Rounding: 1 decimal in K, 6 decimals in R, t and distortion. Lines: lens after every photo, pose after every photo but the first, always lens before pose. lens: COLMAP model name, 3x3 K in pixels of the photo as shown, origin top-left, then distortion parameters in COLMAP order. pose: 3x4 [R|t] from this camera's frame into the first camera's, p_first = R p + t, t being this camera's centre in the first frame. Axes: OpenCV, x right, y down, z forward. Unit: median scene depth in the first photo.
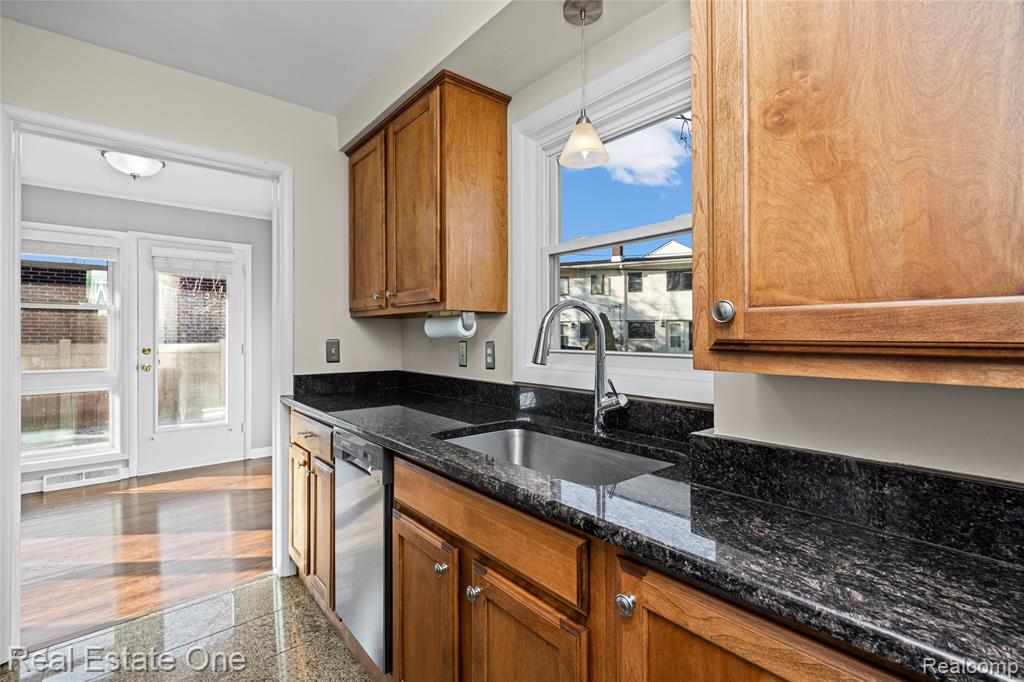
lens RADIAL K [[455.4, 0, 517.7], [0, 455.4, 335.1], [0, 0, 1]] dist [-0.000658, -0.002103]
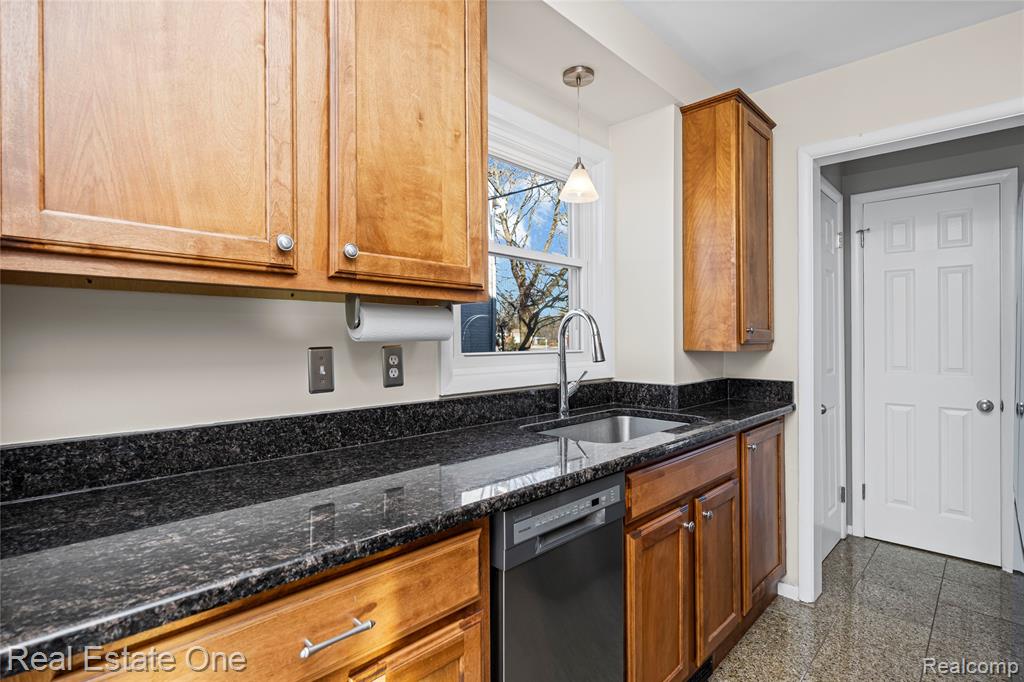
lens RADIAL K [[497.3, 0, 515.1], [0, 497.3, 336.5], [0, 0, 1]] dist [-0.002282, -0.000884]
pose [[-0.076866, 0.001007, 0.997041, -0.903083], [-0.001620, 0.999998, -0.001135, -0.000237], [-0.997040, -0.001702, -0.076864, 0.961197]]
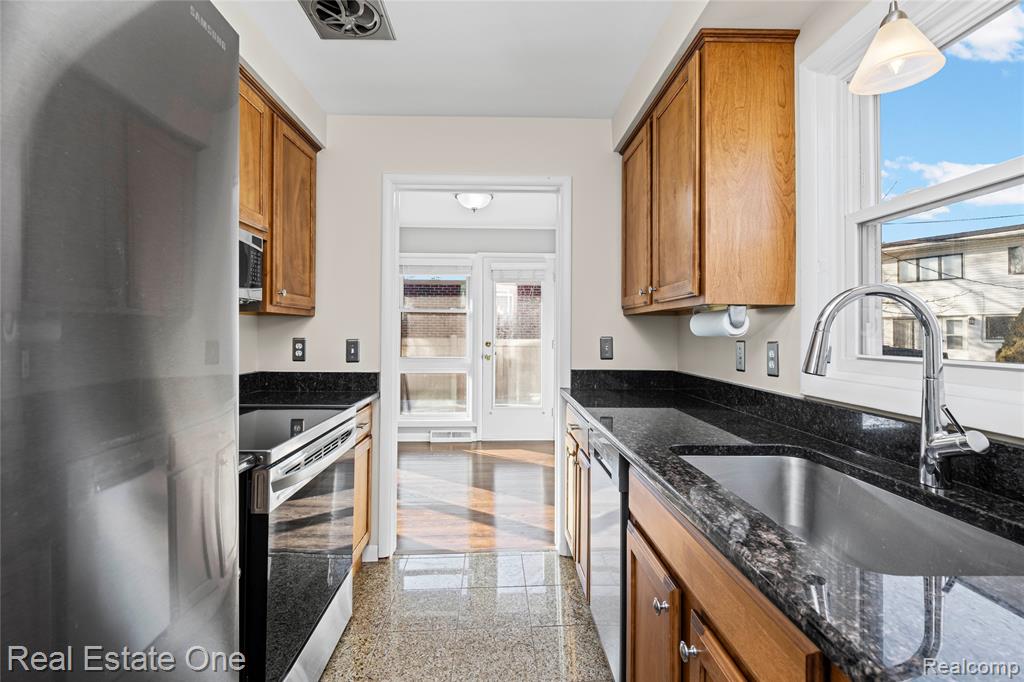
lens RADIAL K [[455.4, 0, 513.9], [0, 455.4, 327.2], [0, 0, 1]] dist [-0.000658, -0.002103]
pose [[0.780661, -0.001327, -0.624953, 0.093756], [-0.006626, 0.999924, -0.010401, -0.000420], [0.624919, 0.012261, 0.780593, 0.094093]]
